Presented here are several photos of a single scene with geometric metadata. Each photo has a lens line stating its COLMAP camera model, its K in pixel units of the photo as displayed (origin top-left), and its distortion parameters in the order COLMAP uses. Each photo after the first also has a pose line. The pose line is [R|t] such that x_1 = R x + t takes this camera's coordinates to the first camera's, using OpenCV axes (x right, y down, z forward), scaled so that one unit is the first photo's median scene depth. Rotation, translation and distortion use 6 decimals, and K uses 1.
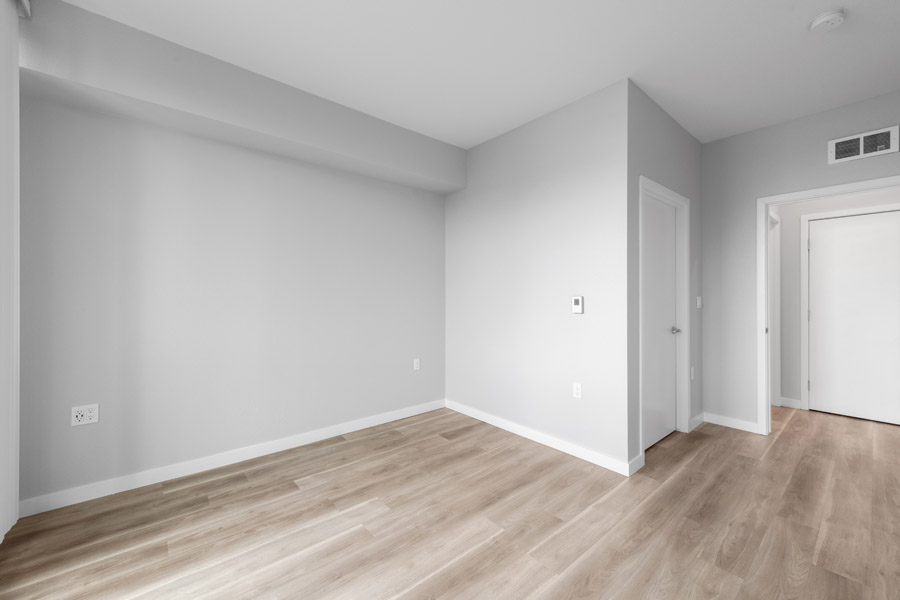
lens RADIAL K [[356.1, 0, 449.5], [0, 356.1, 297.3], [0, 0, 1]] dist [0.007582, -0.001169]
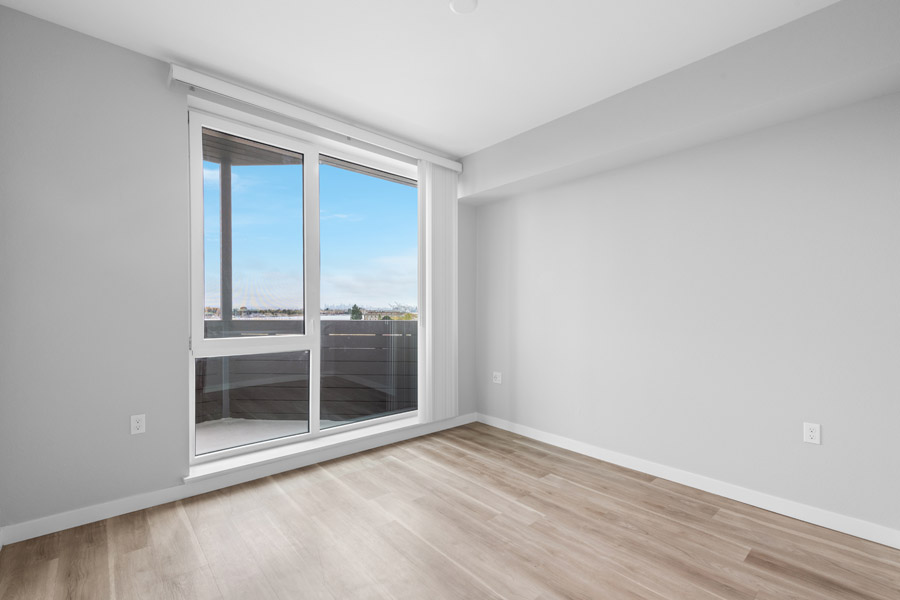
lens RADIAL K [[395.2, 0, 454.6], [0, 395.2, 314.7], [0, 0, 1]] dist [0.013041, -0.000559]
pose [[0.032722, 0.013925, -0.999367, 0.847606], [-0.007153, 0.999881, 0.013698, -0.002027], [0.999439, 0.006700, 0.032818, 0.696588]]
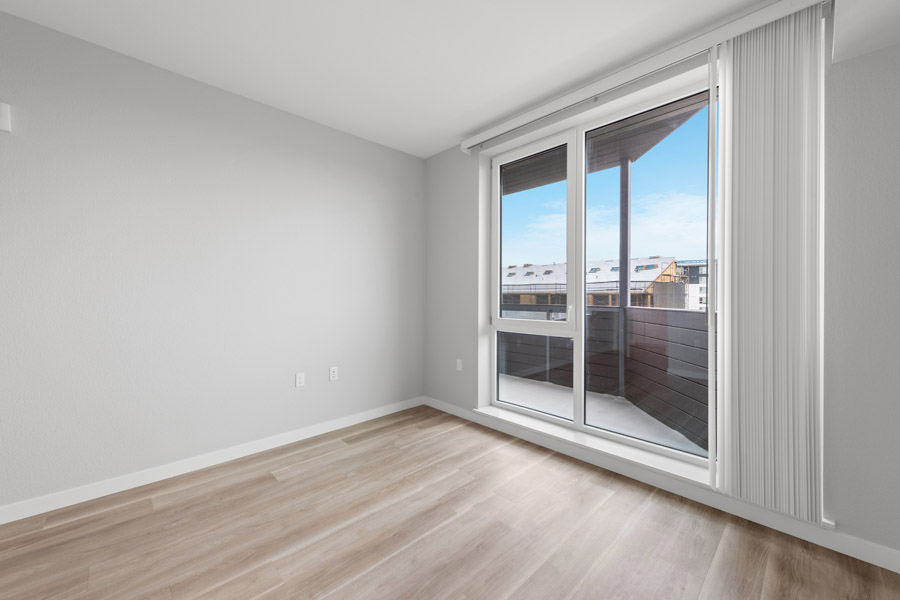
lens RADIAL K [[356.1, 0, 452.0], [0, 356.1, 295.0], [0, 0, 1]] dist [0.007582, -0.001169]
pose [[-0.997919, -0.003033, -0.064402, -0.108042], [-0.003133, 0.999994, 0.001446, -0.002161], [0.064397, 0.001644, -0.997923, 1.471878]]
